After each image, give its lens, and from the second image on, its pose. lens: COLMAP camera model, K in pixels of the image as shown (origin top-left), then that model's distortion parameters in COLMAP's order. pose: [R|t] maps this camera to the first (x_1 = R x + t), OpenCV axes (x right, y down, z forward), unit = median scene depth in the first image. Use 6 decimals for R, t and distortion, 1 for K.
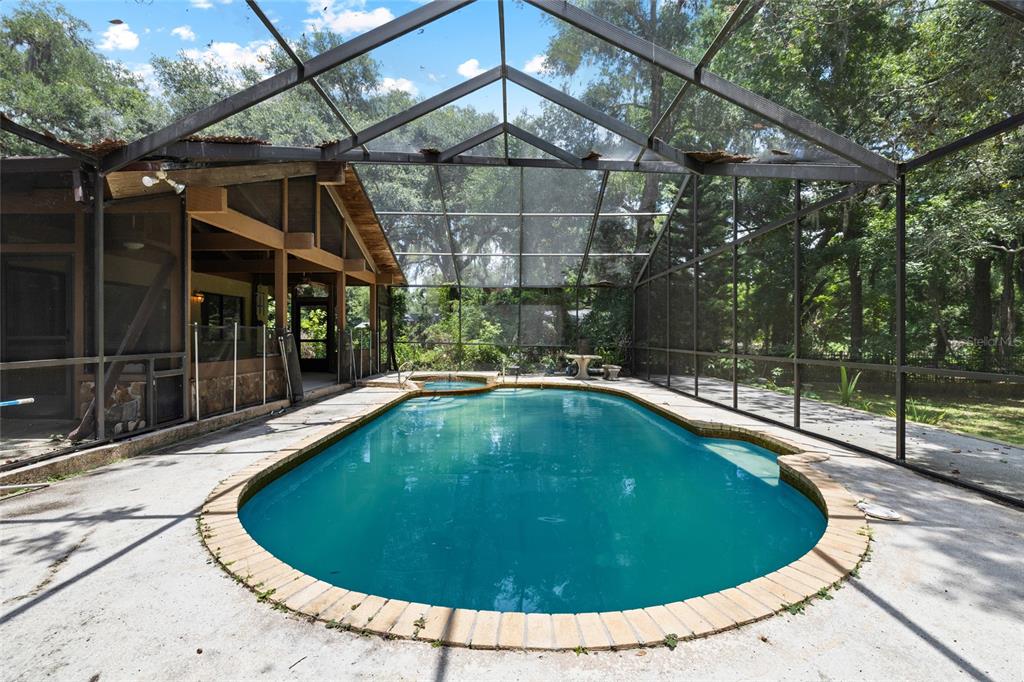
lens RADIAL K [[463.1, 0, 507.2], [0, 463.1, 338.4], [0, 0, 1]] dist [-0.009029, 0.001404]
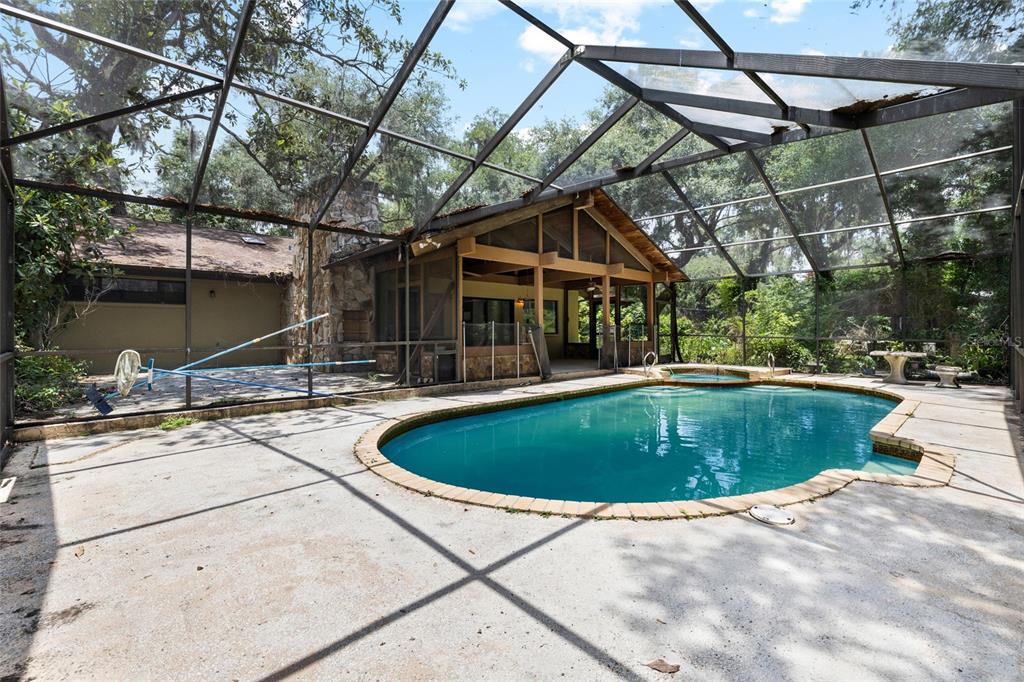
lens RADIAL K [[469.7, 0, 510.6], [0, 469.7, 327.8], [0, 0, 1]] dist [-0.003013, 0.000435]
pose [[0.685913, -0.010718, -0.727605, 0.754673], [0.003109, 0.999926, -0.011798, 0.007270], [0.727677, 0.005830, 0.685895, -0.018444]]
